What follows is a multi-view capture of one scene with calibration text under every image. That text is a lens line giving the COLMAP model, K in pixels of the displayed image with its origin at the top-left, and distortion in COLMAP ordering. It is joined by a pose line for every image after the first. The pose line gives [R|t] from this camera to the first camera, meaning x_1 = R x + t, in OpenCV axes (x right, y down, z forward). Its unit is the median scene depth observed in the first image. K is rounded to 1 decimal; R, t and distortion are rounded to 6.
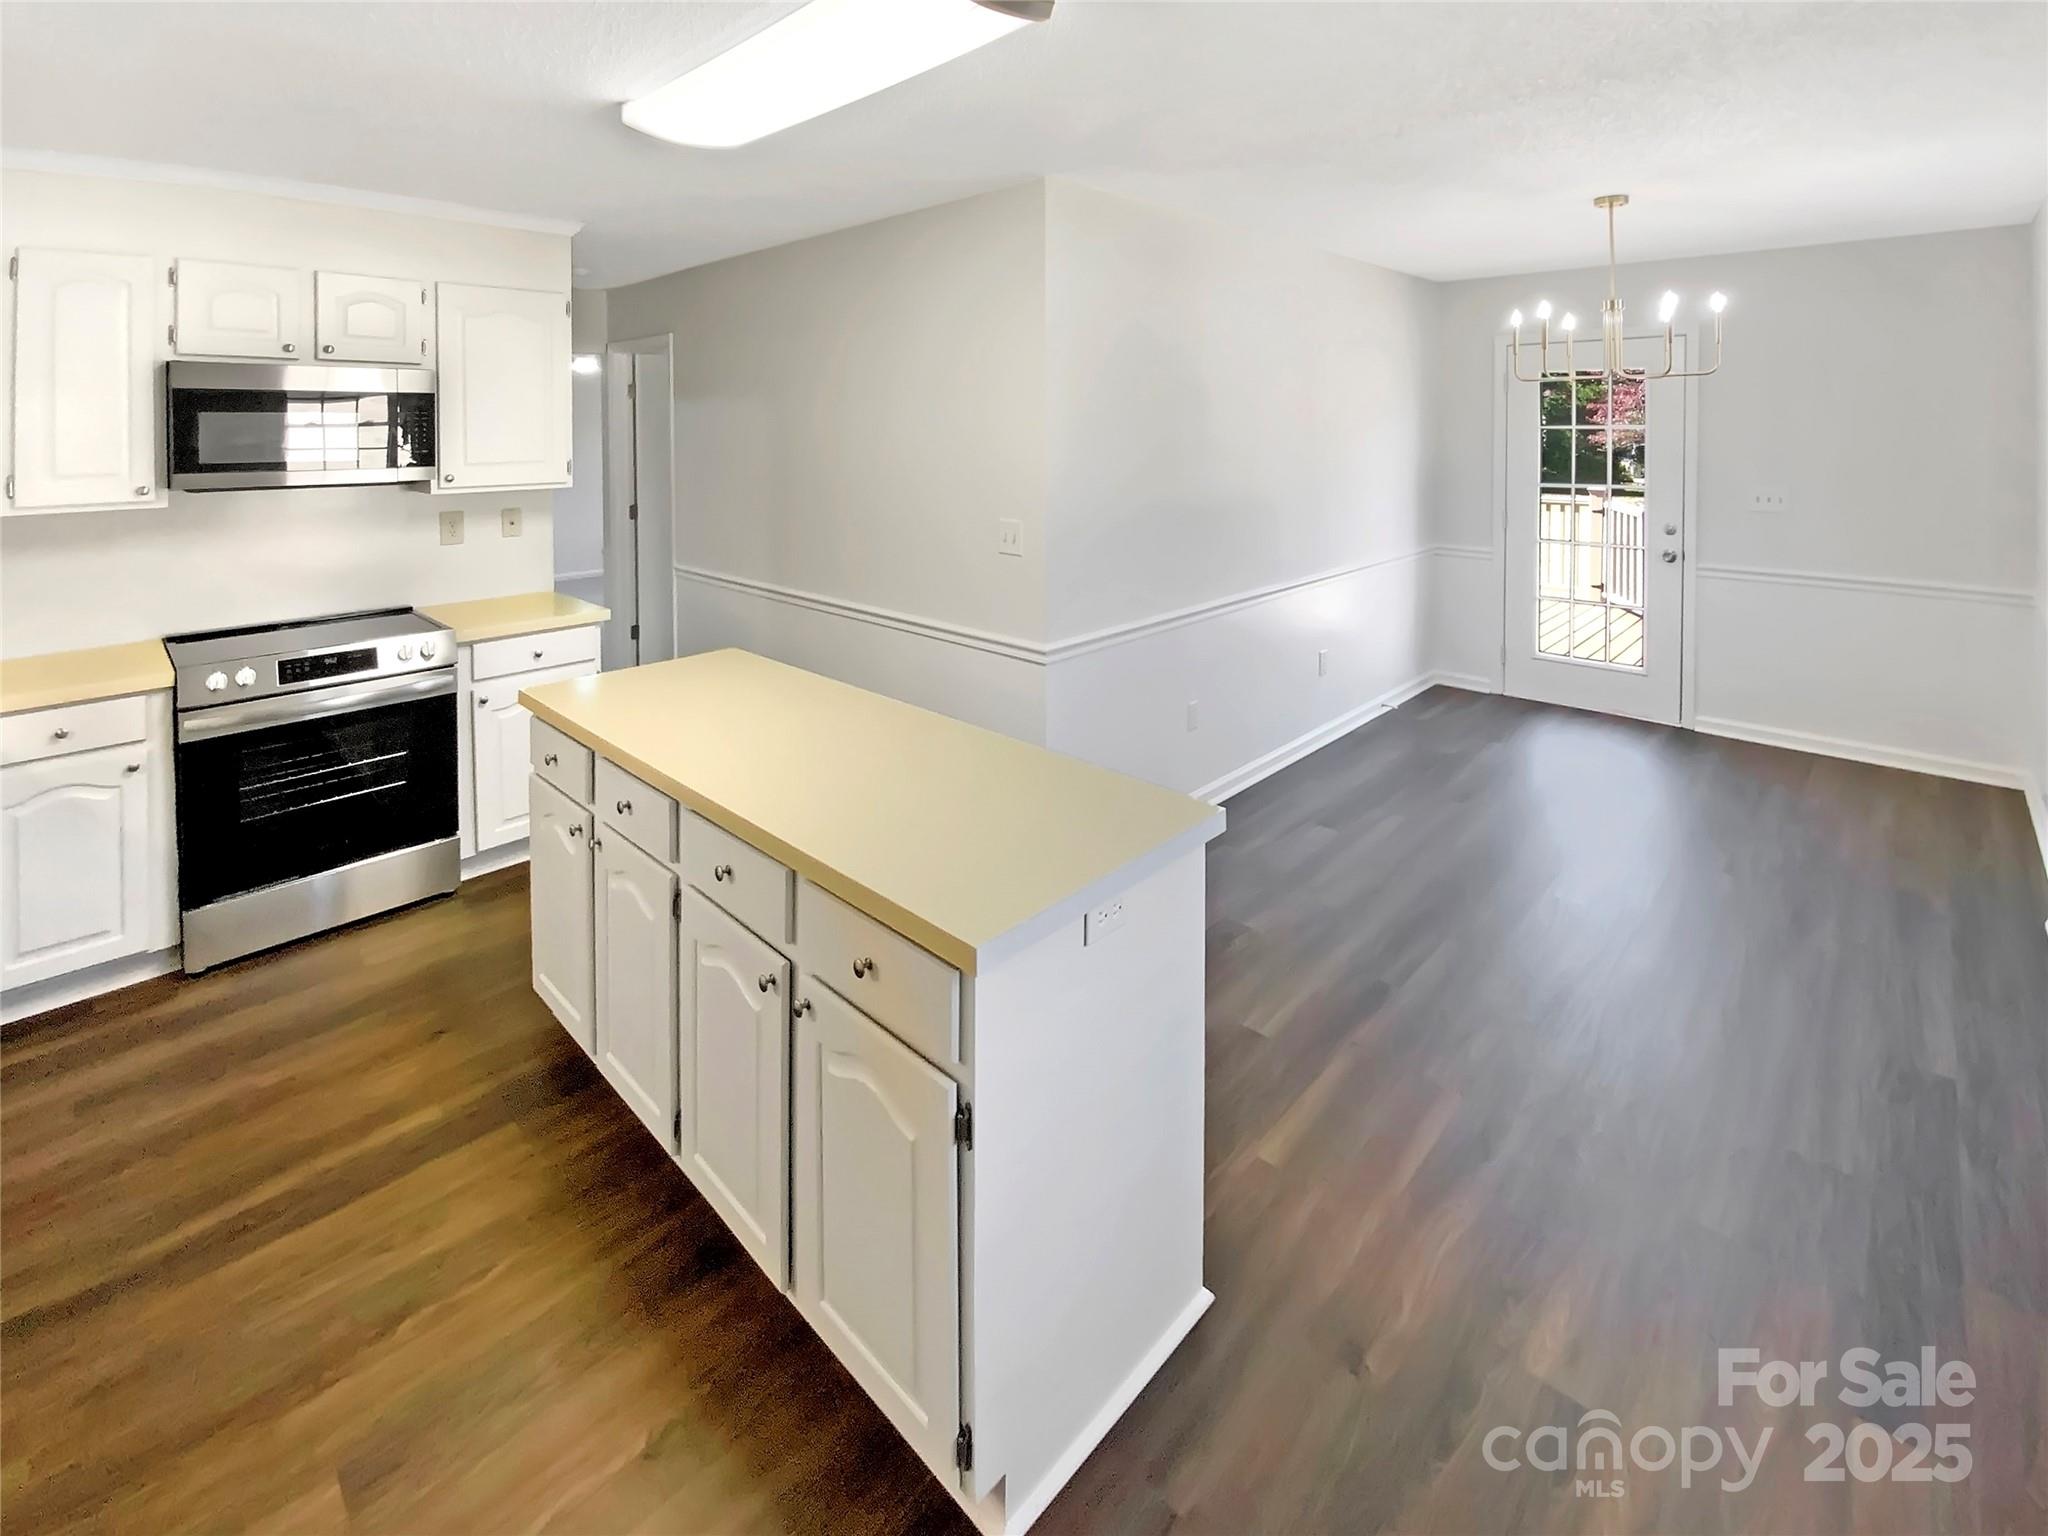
lens RADIAL K [[855.5, 0, 1017.9], [0, 855.5, 766.3], [0, 0, 1]] dist [-0.000275, -0.000143]
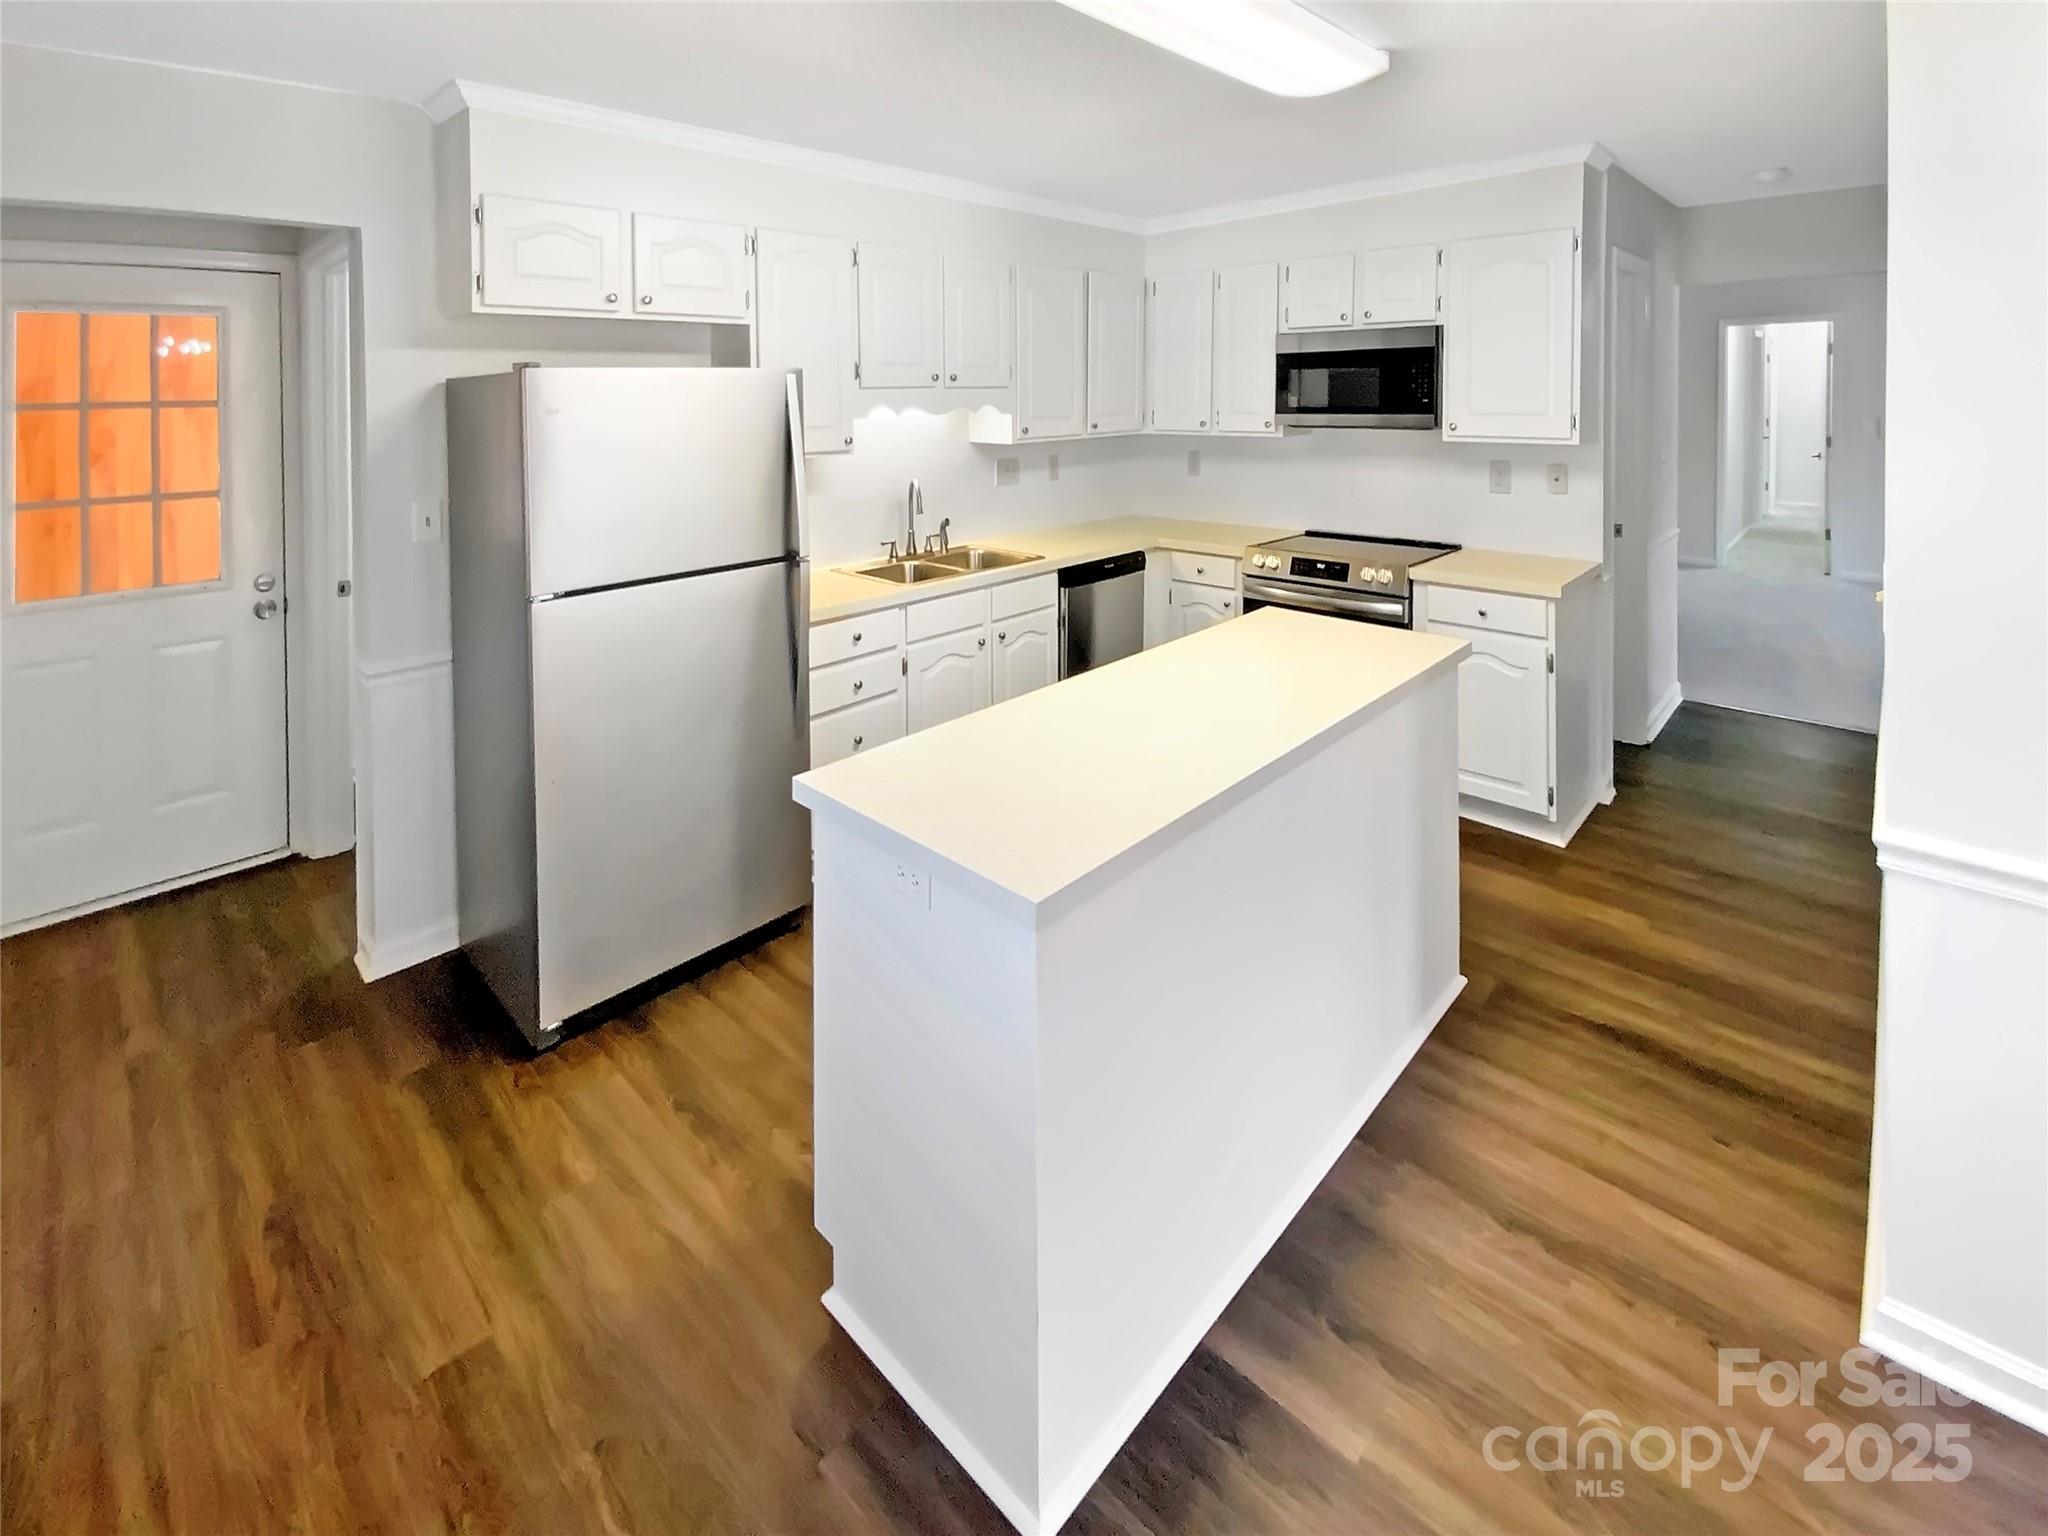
lens RADIAL K [[855.5, 0, 1017.9], [0, 855.5, 766.3], [0, 0, 1]] dist [-0.000275, -0.000143]
pose [[0.003396, 0.407639, -0.913137, 0.553789], [-0.357393, 0.853327, 0.379610, -0.220779], [0.933948, 0.325059, 0.148585, 0.558965]]
